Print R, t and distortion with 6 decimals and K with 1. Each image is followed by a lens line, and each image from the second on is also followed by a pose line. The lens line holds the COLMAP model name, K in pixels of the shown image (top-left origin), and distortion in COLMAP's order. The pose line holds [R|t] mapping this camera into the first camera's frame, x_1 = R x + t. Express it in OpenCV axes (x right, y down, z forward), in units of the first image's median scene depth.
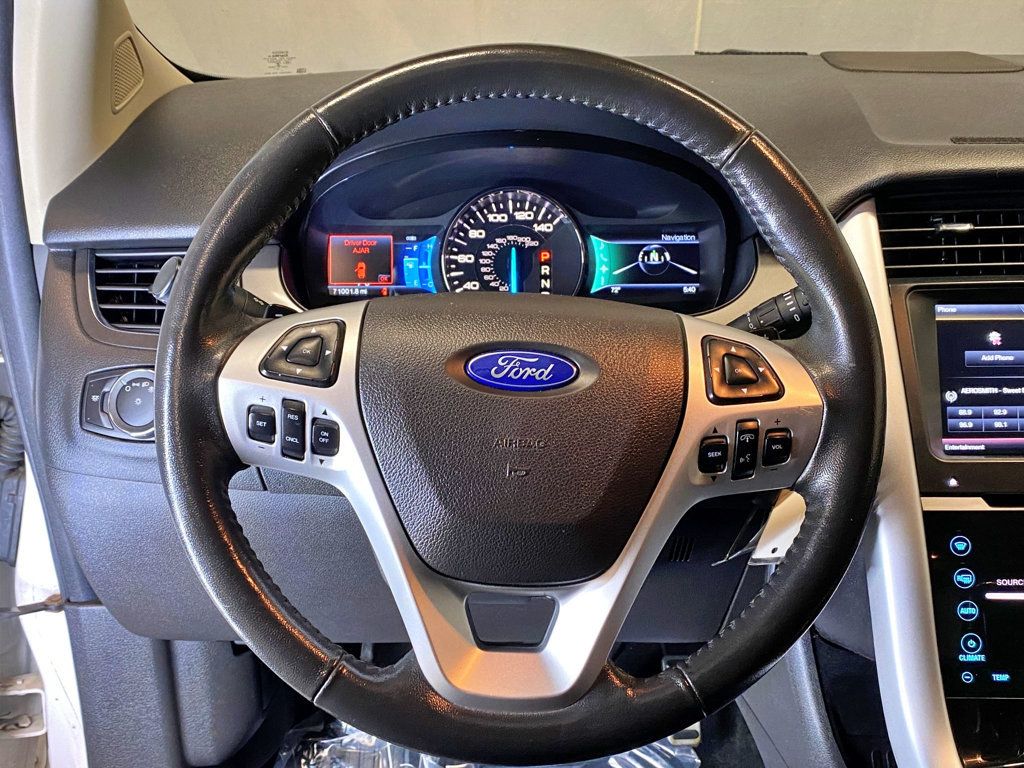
lens RADIAL K [[1078.0, 0, 500.6], [0, 1078.0, 386.4], [0, 0, 1]] dist [0.181231, -0.385556]
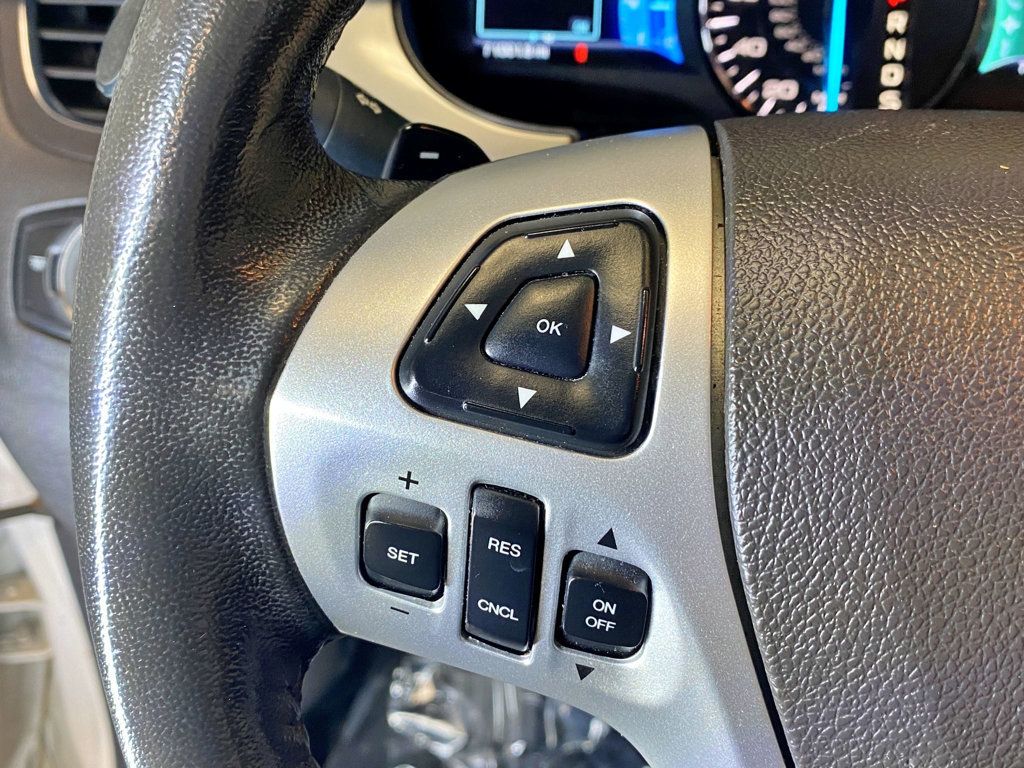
lens RADIAL K [[1079.7, 0, 512.0], [0, 1079.7, 384.0], [0, 0, 1]] dist [-0.010323, -0.010671]
pose [[0.998096, 0.050566, -0.035309, -0.176693], [-0.040432, 0.968807, 0.244494, -0.089952], [0.046571, -0.242601, 0.969008, 0.697143]]
